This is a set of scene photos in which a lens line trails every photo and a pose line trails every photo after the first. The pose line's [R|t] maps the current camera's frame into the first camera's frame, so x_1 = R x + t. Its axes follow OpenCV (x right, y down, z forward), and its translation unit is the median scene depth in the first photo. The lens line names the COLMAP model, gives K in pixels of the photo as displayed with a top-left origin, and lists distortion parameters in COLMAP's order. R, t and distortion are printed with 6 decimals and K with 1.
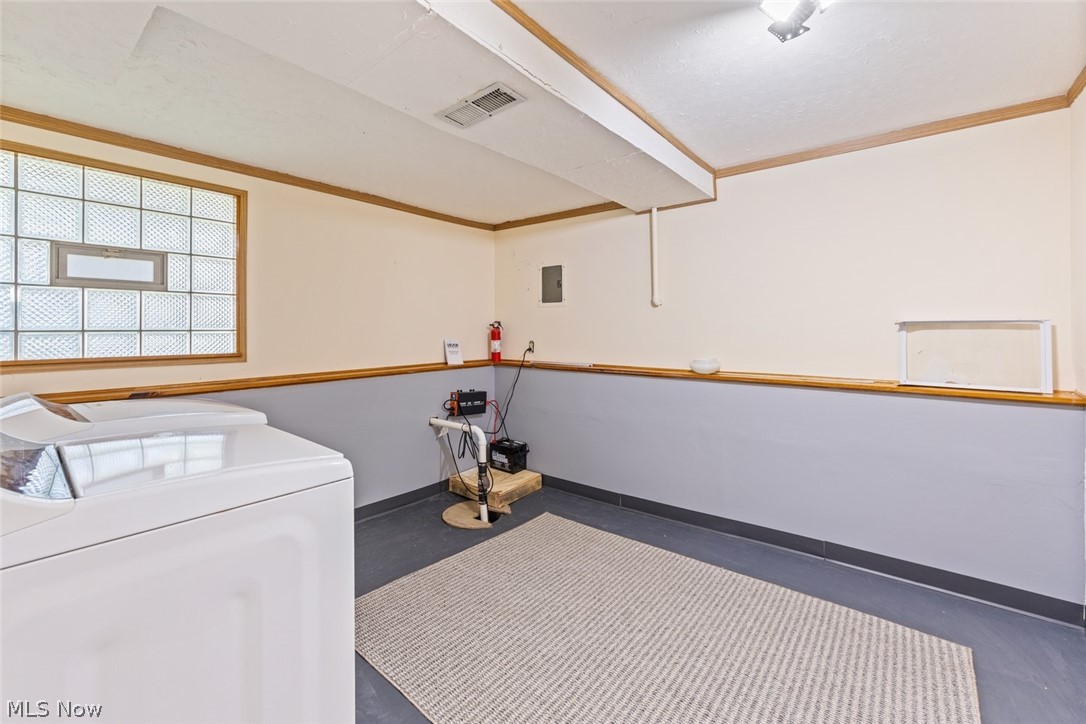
lens RADIAL K [[456.1, 0, 542.5], [0, 456.1, 321.7], [0, 0, 1]] dist [-0.000989, 0.000052]
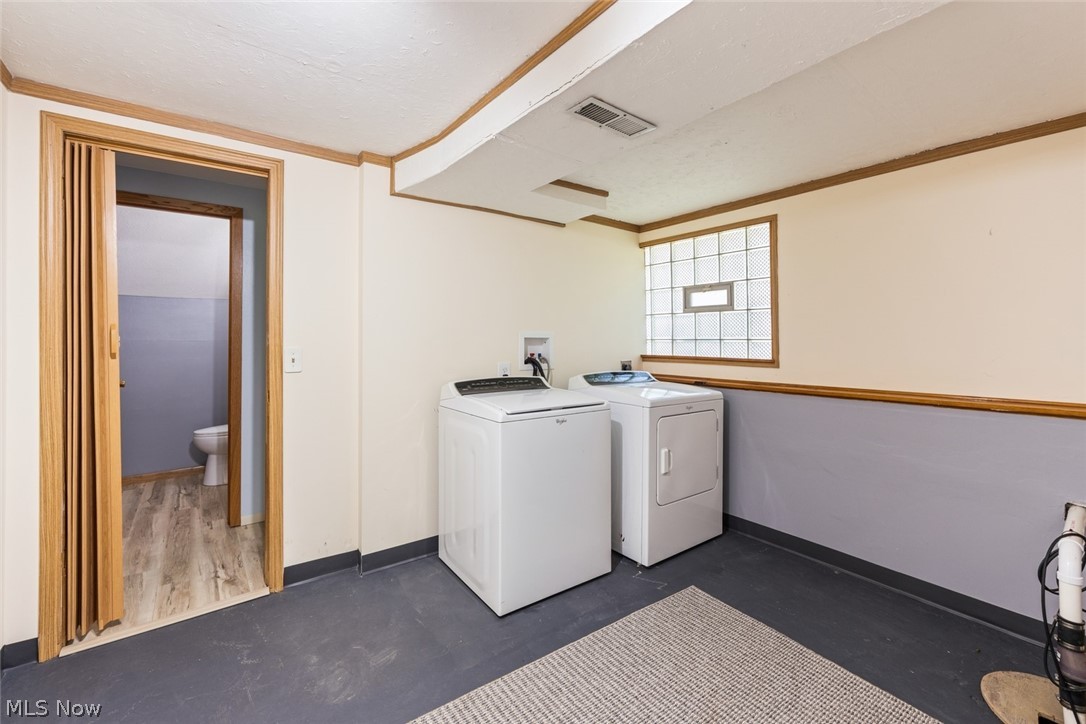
lens RADIAL K [[463.7, 0, 541.4], [0, 463.7, 334.5], [0, 0, 1]] dist [0.000277, 0.000121]
pose [[-0.254943, -0.002549, -0.966953, 0.656804], [0.019513, 0.999779, -0.007780, 0.003744], [0.966759, -0.020851, -0.254837, 0.818778]]
